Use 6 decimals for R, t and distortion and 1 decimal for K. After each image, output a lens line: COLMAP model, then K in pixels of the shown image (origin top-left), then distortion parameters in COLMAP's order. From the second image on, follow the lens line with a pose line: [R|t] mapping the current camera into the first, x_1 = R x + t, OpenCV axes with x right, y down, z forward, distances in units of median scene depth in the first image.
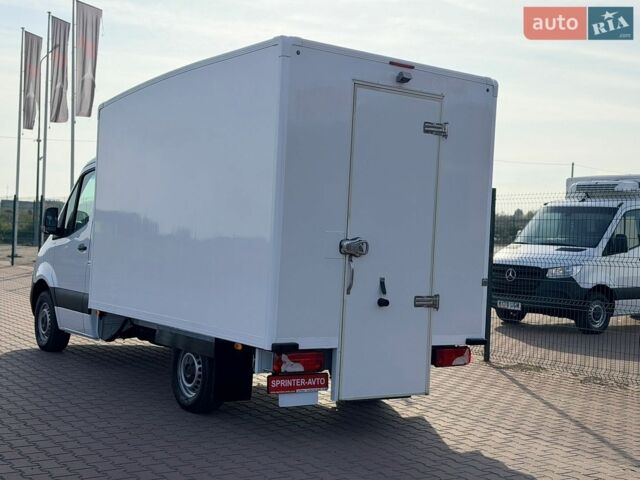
lens RADIAL K [[894.4, 0, 320.0], [0, 894.4, 240.0], [0, 0, 1]] dist [0.102801, -0.010993]
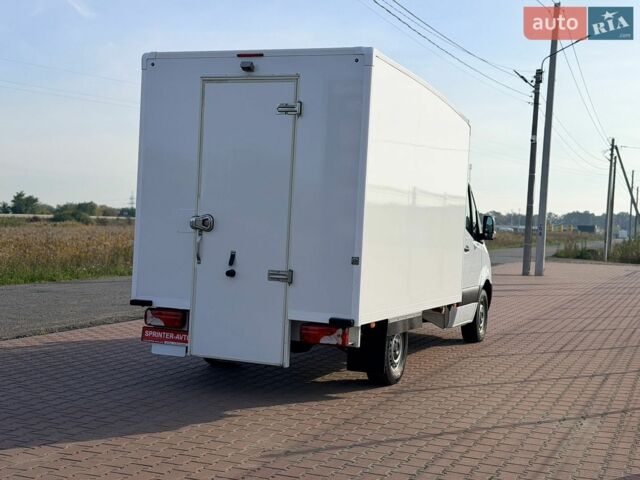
lens RADIAL K [[894.4, 0, 320.0], [0, 894.4, 240.0], [0, 0, 1]] dist [0.102801, -0.010993]
pose [[0.536580, -0.010726, -0.843781, 1.081942], [-0.020019, 0.999476, -0.025436, 0.055818], [0.843612, 0.030541, 0.536085, 0.512541]]
